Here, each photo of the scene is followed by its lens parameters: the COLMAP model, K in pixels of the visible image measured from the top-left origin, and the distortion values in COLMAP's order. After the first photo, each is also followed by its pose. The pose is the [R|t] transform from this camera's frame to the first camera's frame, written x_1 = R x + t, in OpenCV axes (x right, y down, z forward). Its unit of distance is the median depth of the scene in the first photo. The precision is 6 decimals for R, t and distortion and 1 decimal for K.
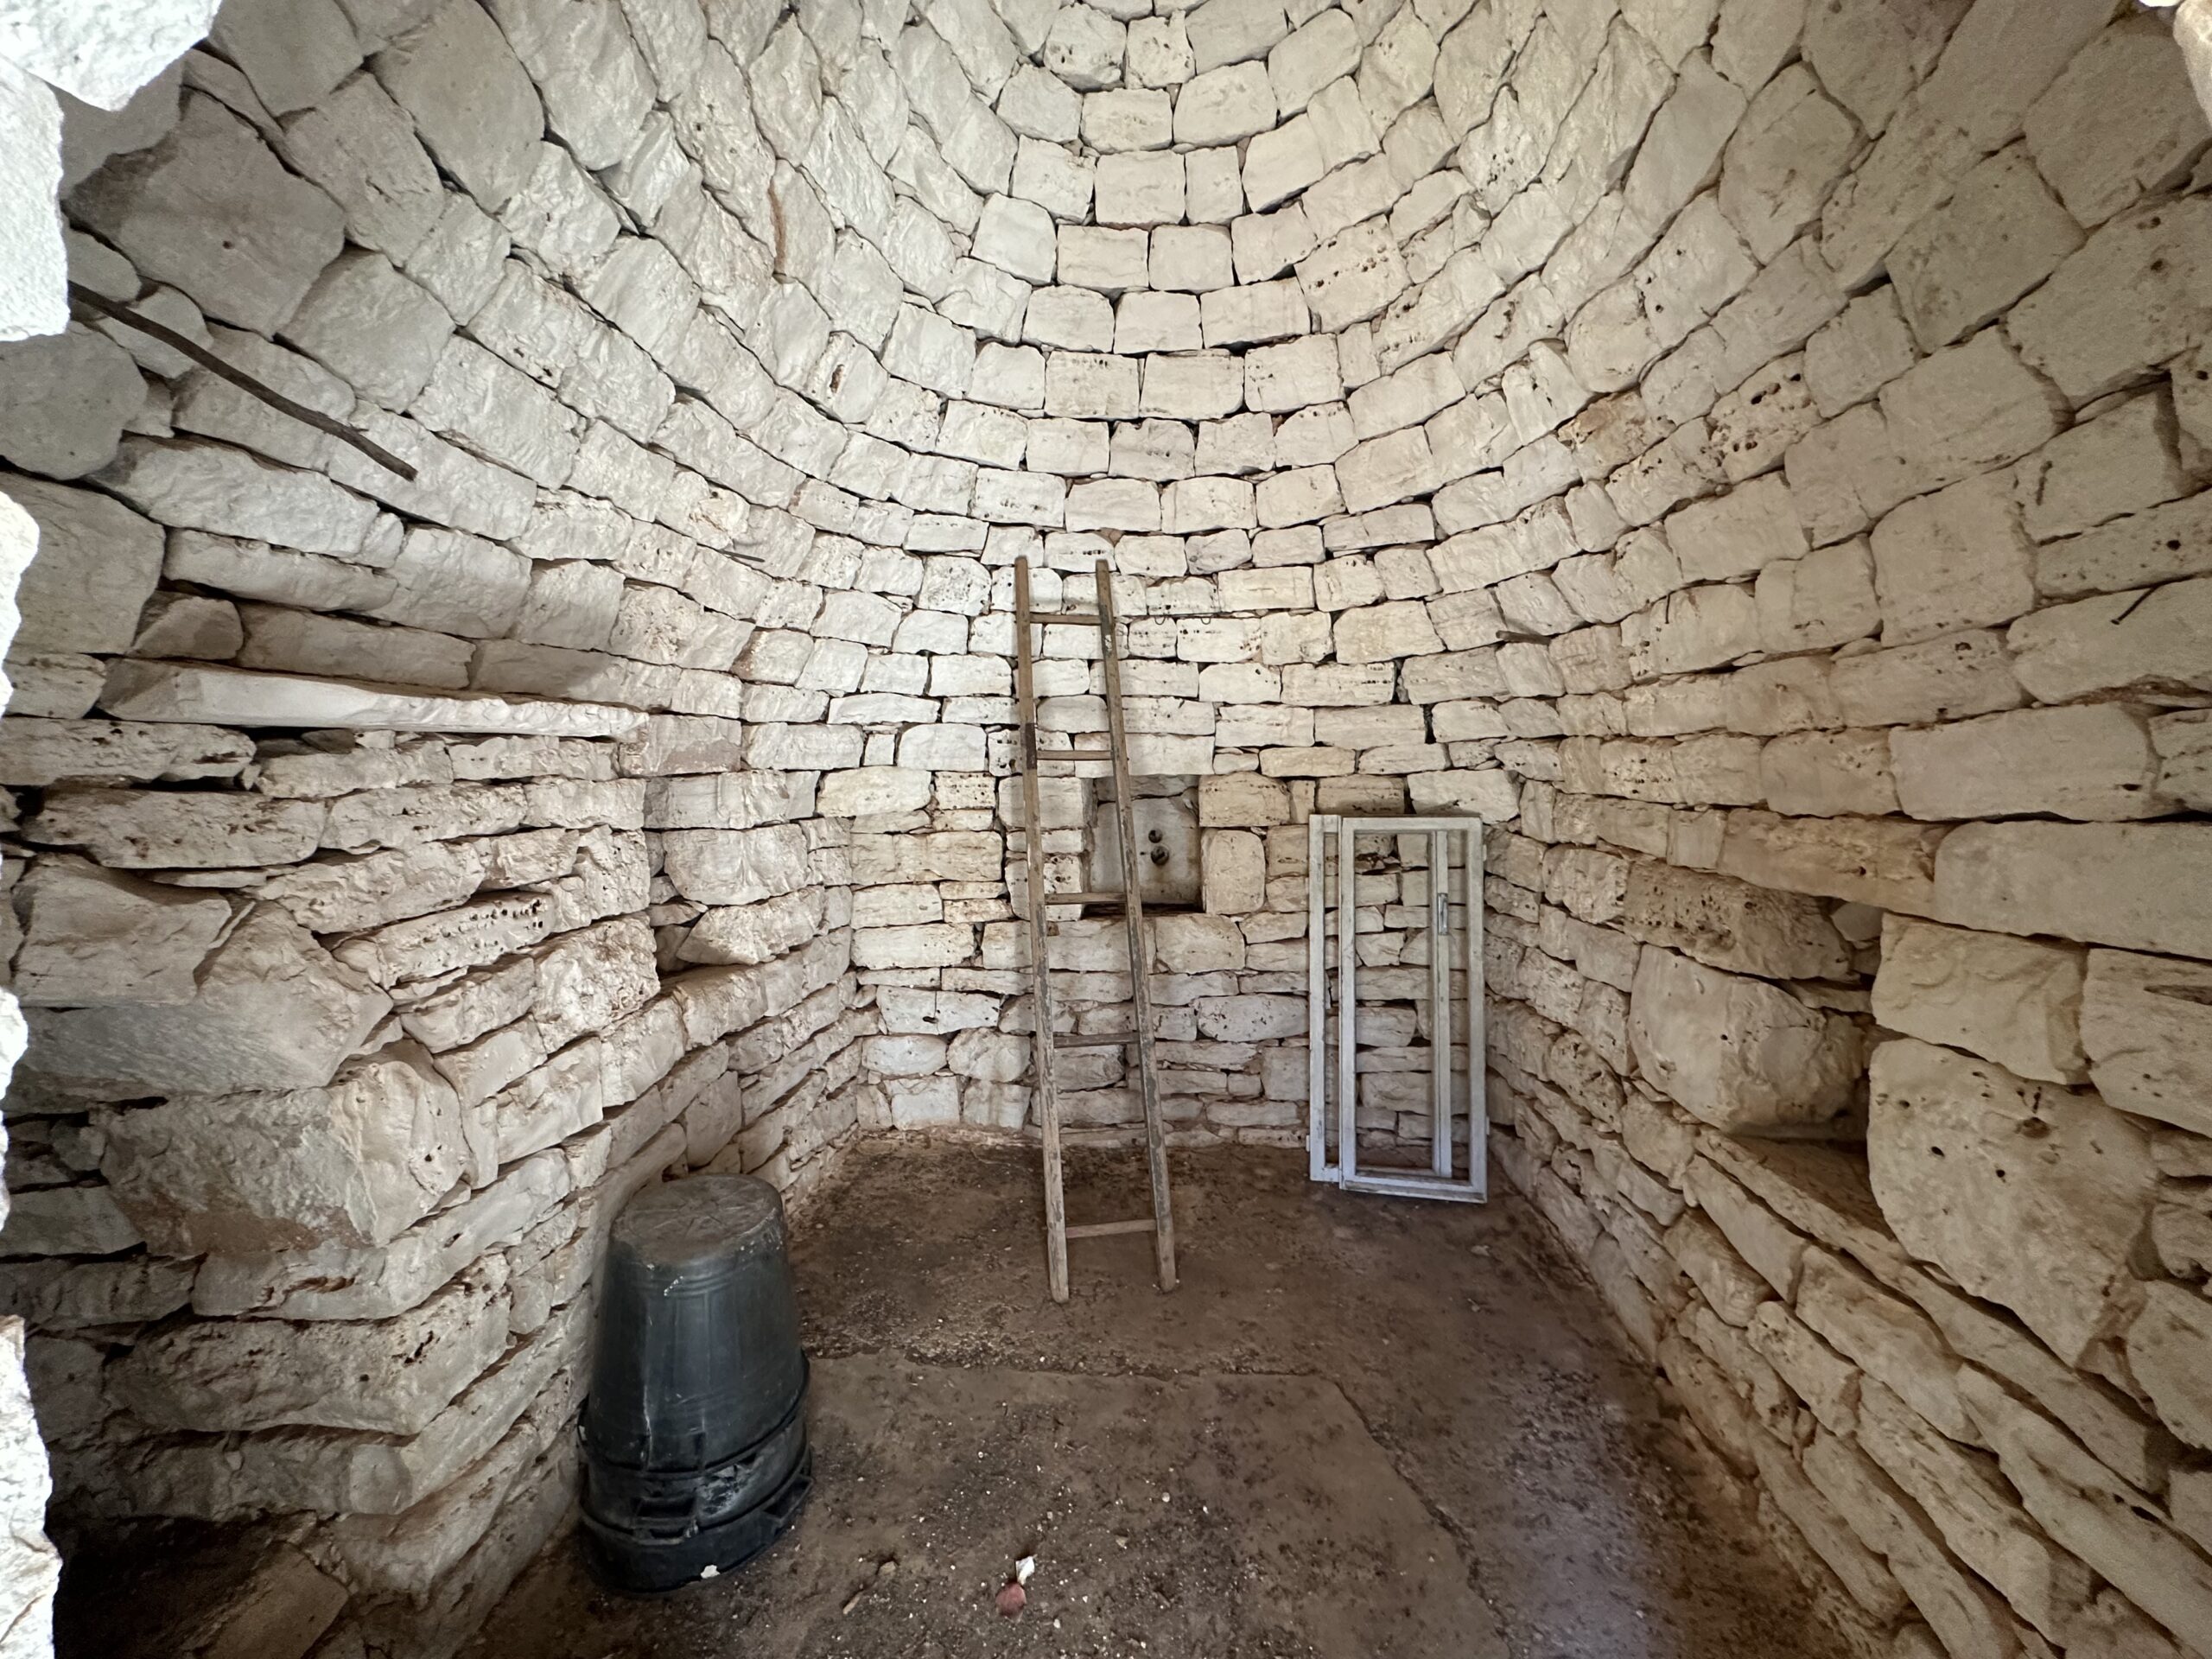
lens RADIAL K [[877.4, 0, 1107.6], [0, 877.4, 828.6], [0, 0, 1]] dist [-0.001838, 0.000447]
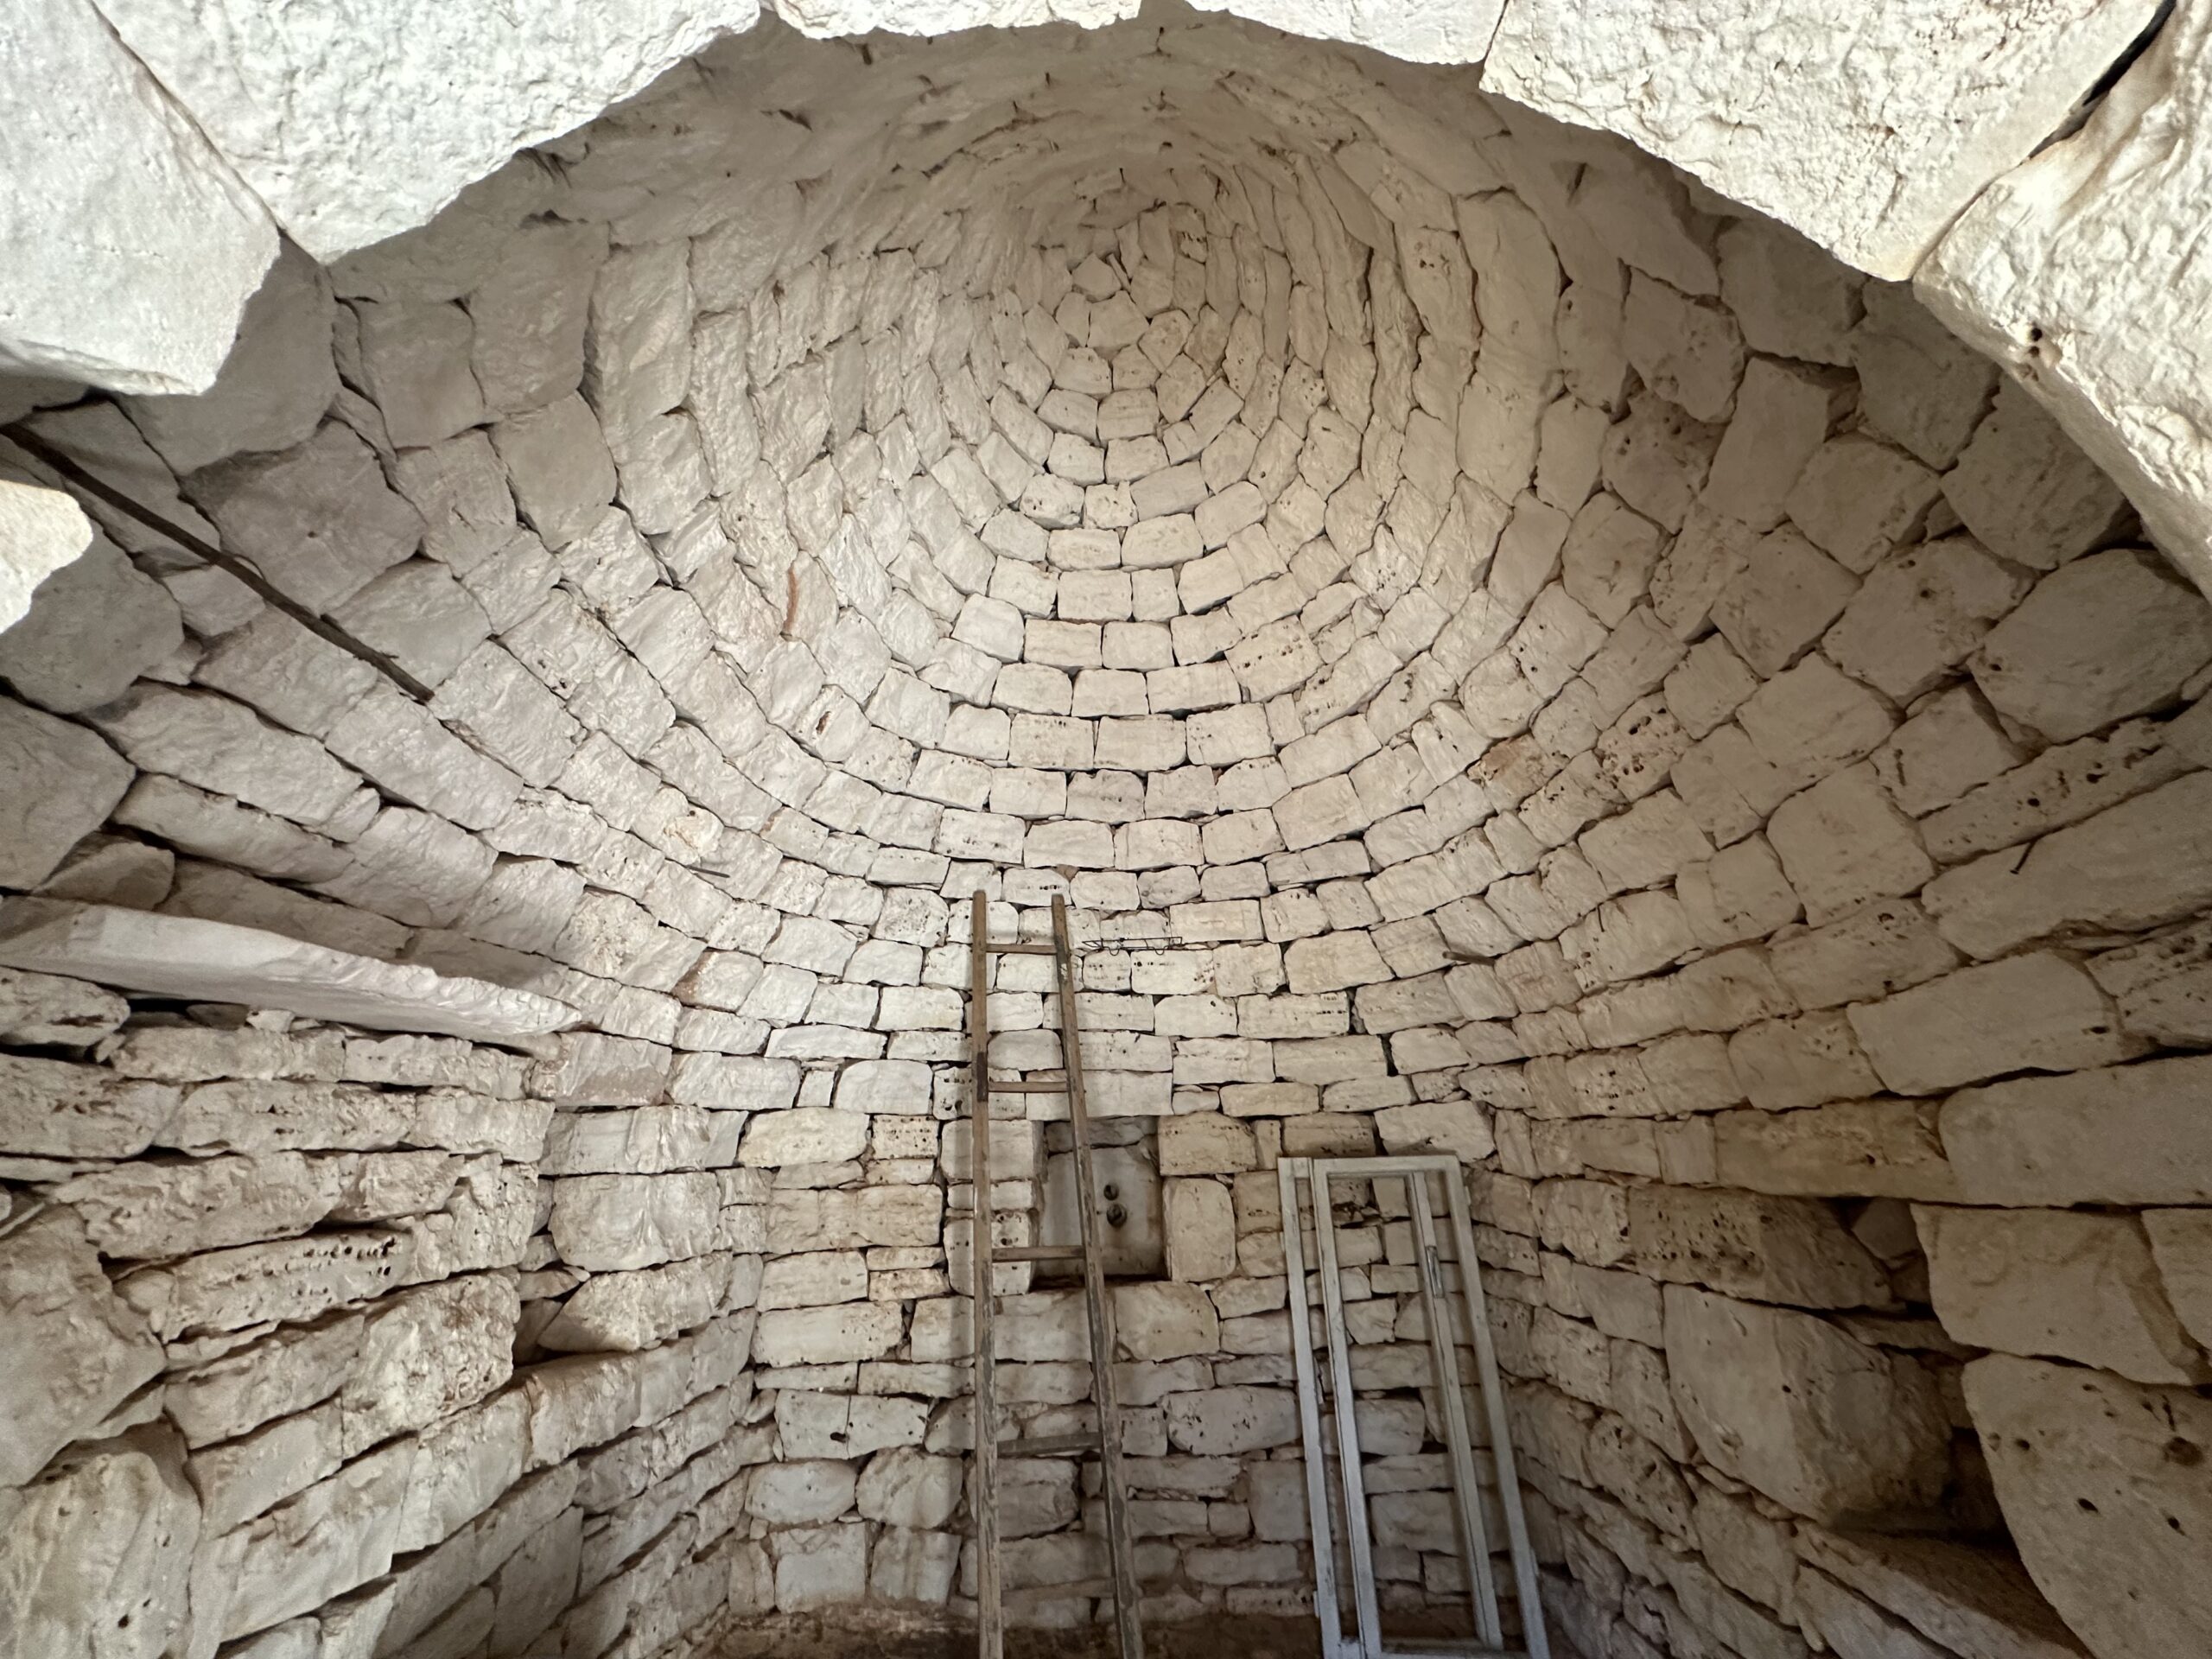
lens RADIAL K [[877.4, 0, 1108.0], [0, 877.4, 828.0], [0, 0, 1]] dist [-0.001838, 0.000447]
pose [[0.997732, 0.010343, 0.066518, -0.021224], [0.017940, 0.911535, -0.410832, 0.060754], [-0.064883, 0.411093, 0.909281, 0.024762]]
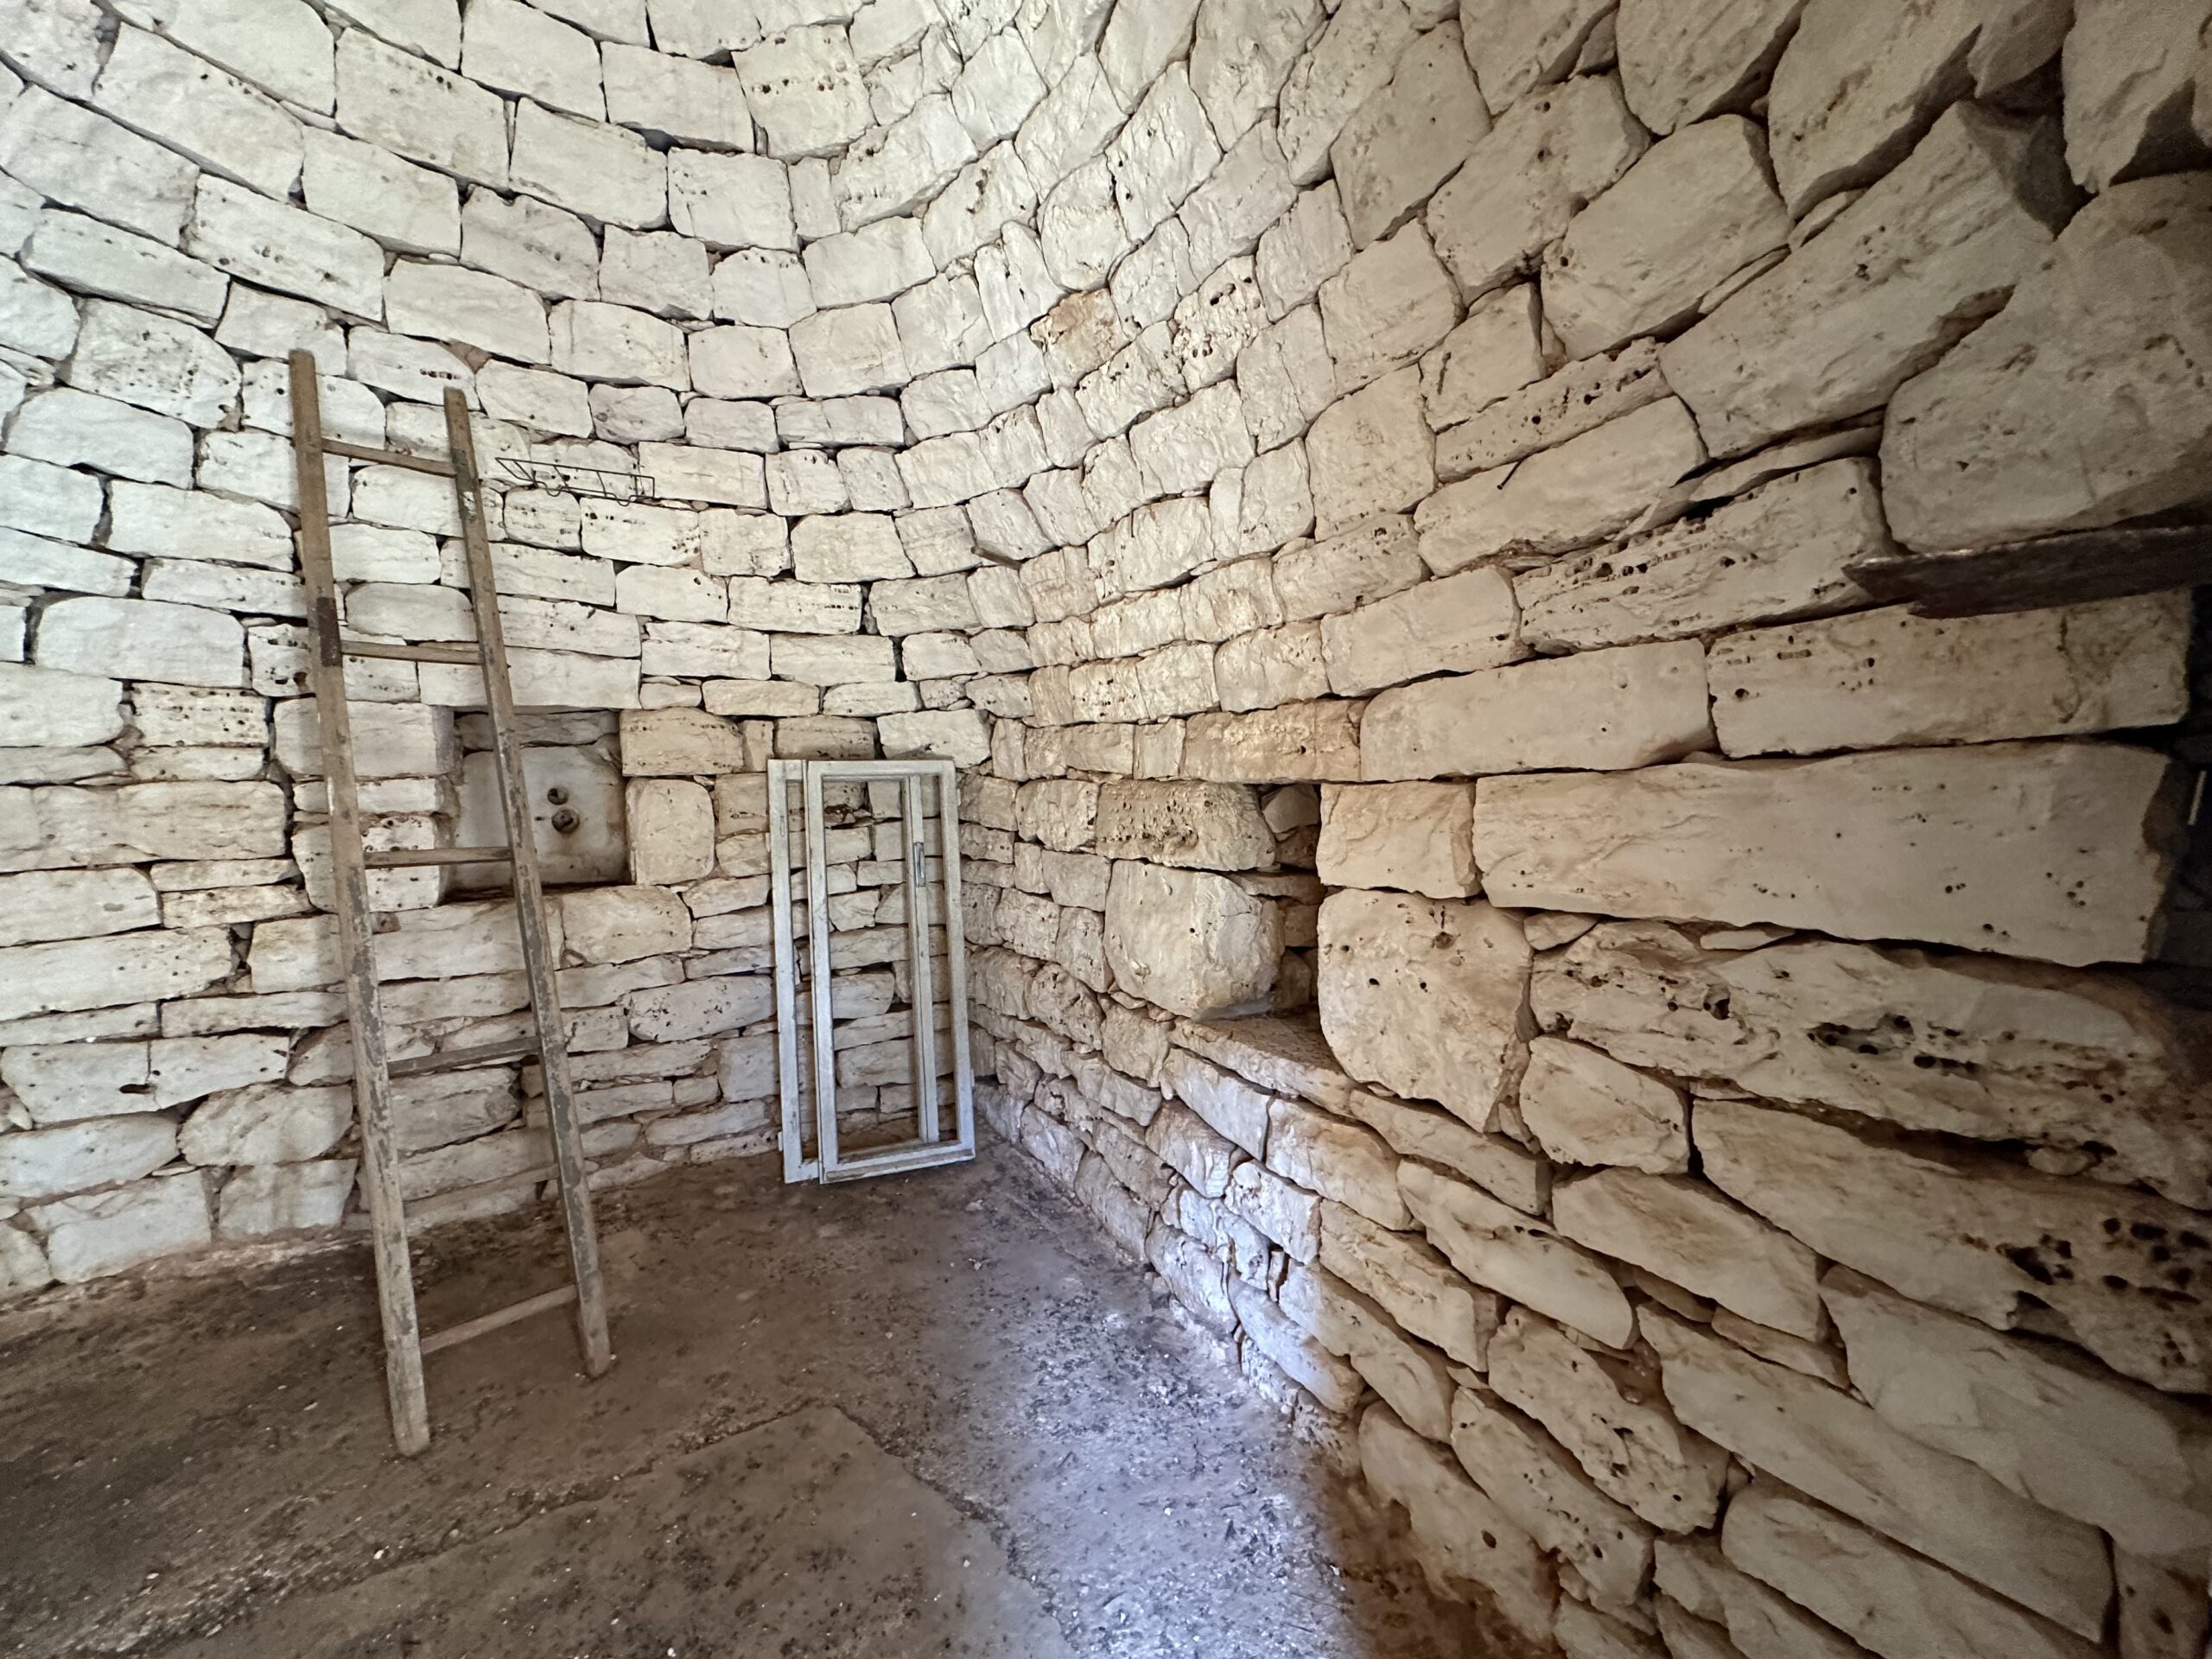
lens RADIAL K [[877.4, 0, 1108.4], [0, 877.4, 828.4], [0, 0, 1]] dist [-0.001838, 0.000447]
pose [[0.817200, -0.029824, 0.575582, 0.008693], [0.037335, 0.999302, -0.001228, 0.088515], [-0.575143, 0.022493, 0.817743, 0.146800]]
